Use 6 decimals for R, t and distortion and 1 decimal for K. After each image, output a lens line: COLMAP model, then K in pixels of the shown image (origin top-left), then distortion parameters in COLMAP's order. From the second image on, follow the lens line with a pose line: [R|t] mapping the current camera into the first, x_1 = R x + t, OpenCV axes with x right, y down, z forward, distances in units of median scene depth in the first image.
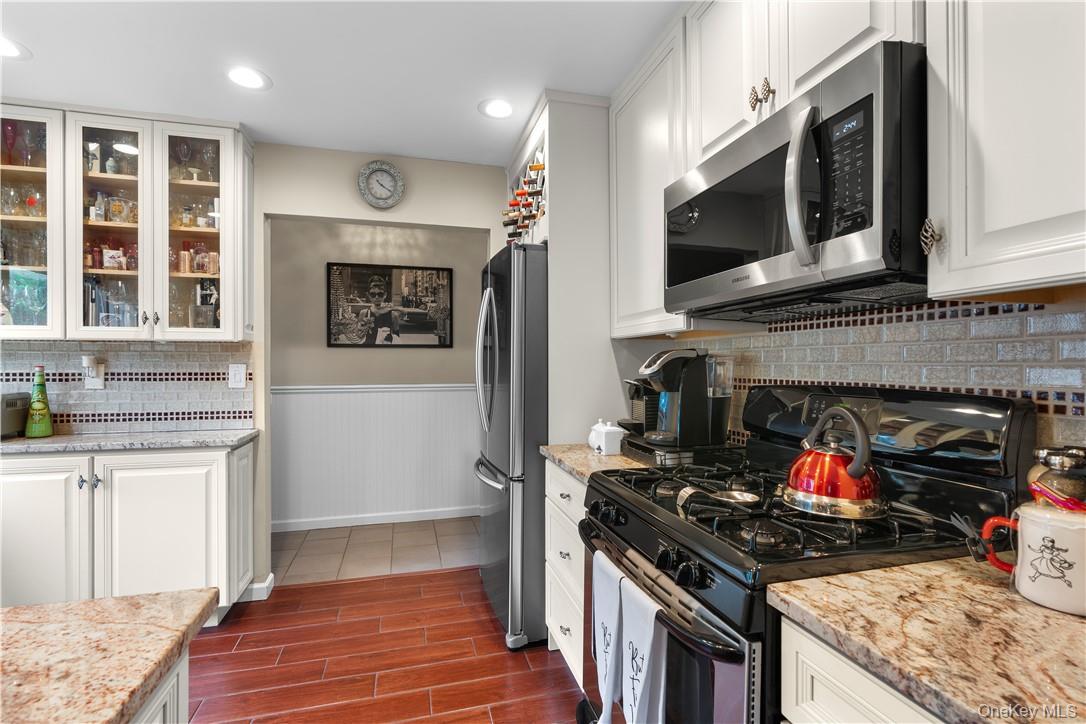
lens RADIAL K [[495.6, 0, 543.1], [0, 495.6, 366.1], [0, 0, 1]] dist [-0.010580, 0.002738]
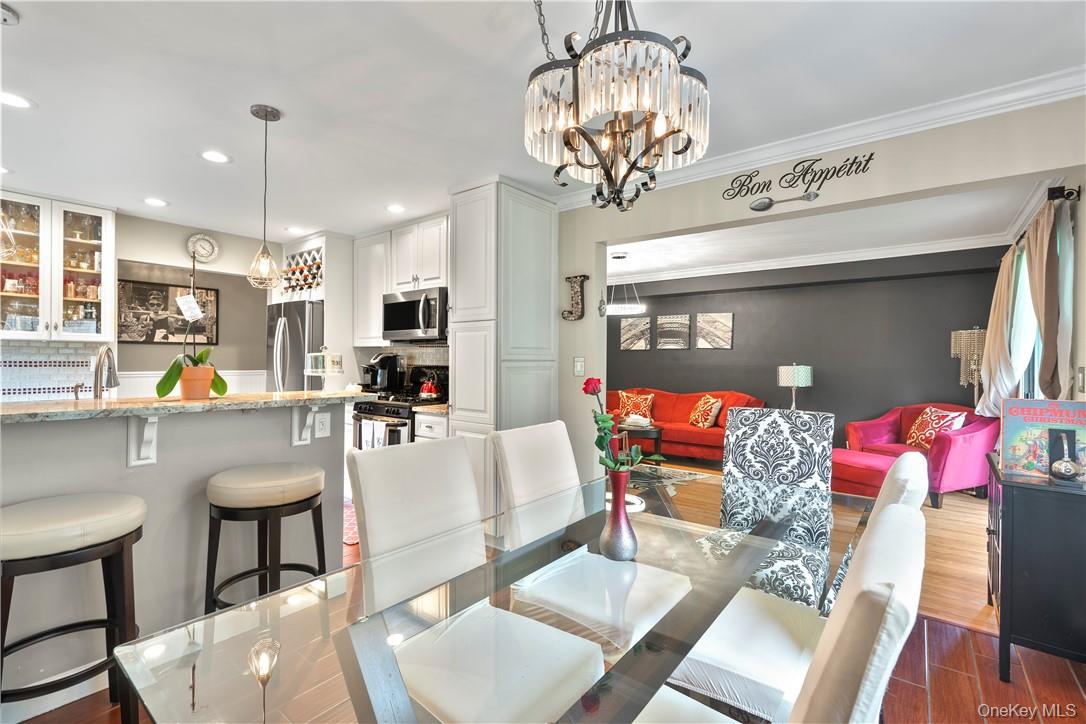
lens RADIAL K [[495.6, 0, 528.0], [0, 495.6, 359.2], [0, 0, 1]] dist [-0.010580, 0.002738]
pose [[0.827073, 0.008303, 0.562034, -0.400343], [-0.007614, 0.999965, -0.003568, 0.001125], [-0.562043, -0.001328, 0.827107, -1.095773]]
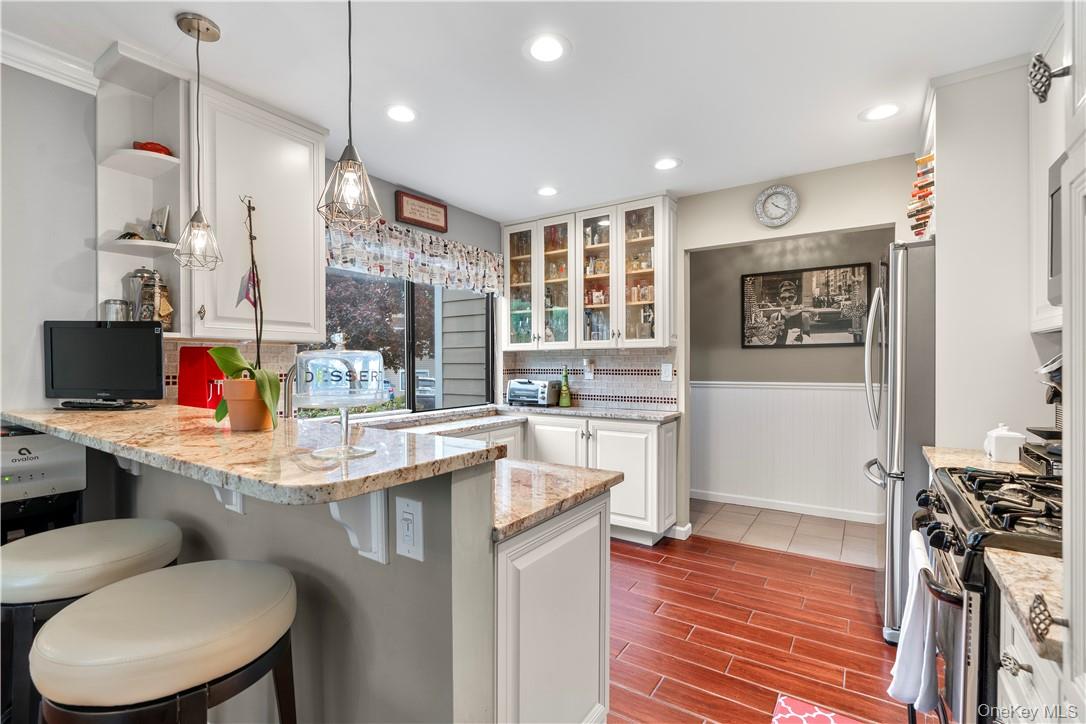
lens RADIAL K [[495.6, 0, 526.6], [0, 495.6, 368.9], [0, 0, 1]] dist [-0.010580, 0.002738]
pose [[0.638190, 0.005102, -0.769862, 0.208547], [0.000743, 0.999973, 0.007244, 0.000695], [0.769879, -0.005195, 0.638169, -0.194584]]
